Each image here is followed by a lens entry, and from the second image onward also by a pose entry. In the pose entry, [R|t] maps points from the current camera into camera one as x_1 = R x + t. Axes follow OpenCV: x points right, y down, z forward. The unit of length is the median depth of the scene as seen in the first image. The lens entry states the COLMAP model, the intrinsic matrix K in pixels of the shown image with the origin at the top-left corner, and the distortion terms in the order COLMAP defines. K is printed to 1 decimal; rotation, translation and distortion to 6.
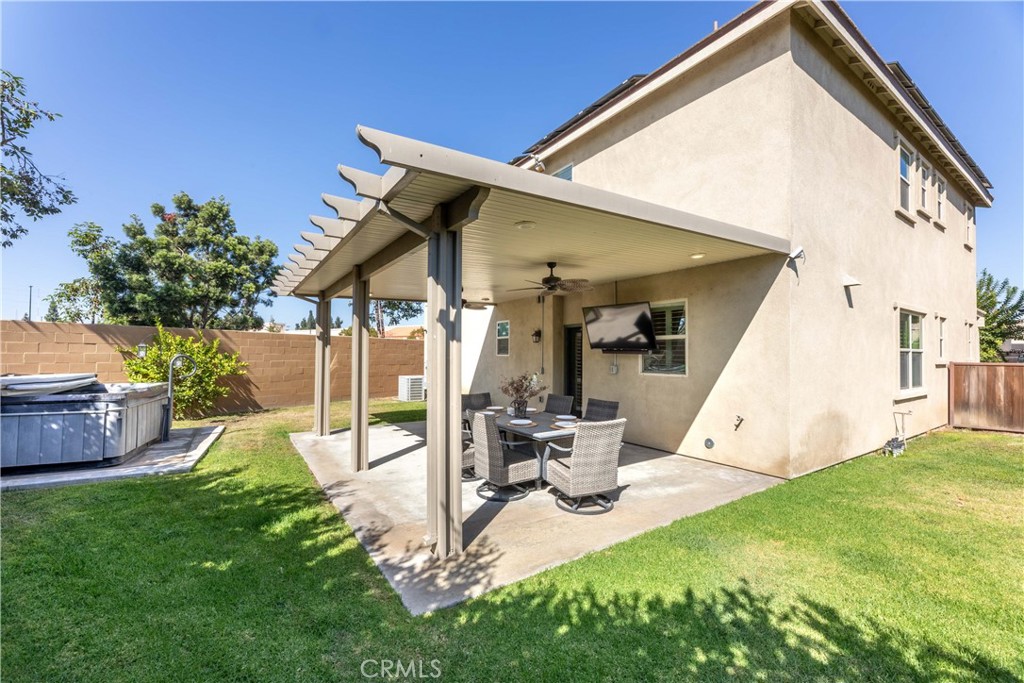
lens RADIAL K [[419.5, 0, 513.6], [0, 419.5, 343.2], [0, 0, 1]] dist [0.002857, 0.000163]
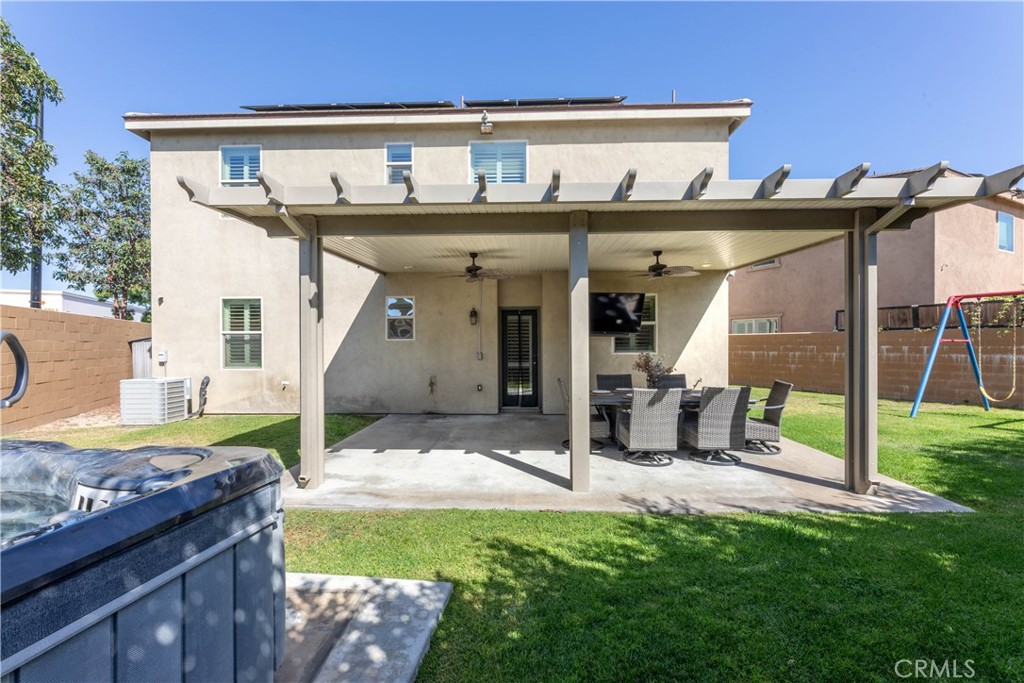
lens RADIAL K [[435.2, 0, 511.4], [0, 435.2, 346.0], [0, 0, 1]] dist [-0.003187, -0.000461]
pose [[0.578298, -0.010841, 0.815753, -1.196886], [-0.014464, 0.999618, 0.023538, 0.038427], [-0.815697, -0.025412, 0.577921, 0.739750]]
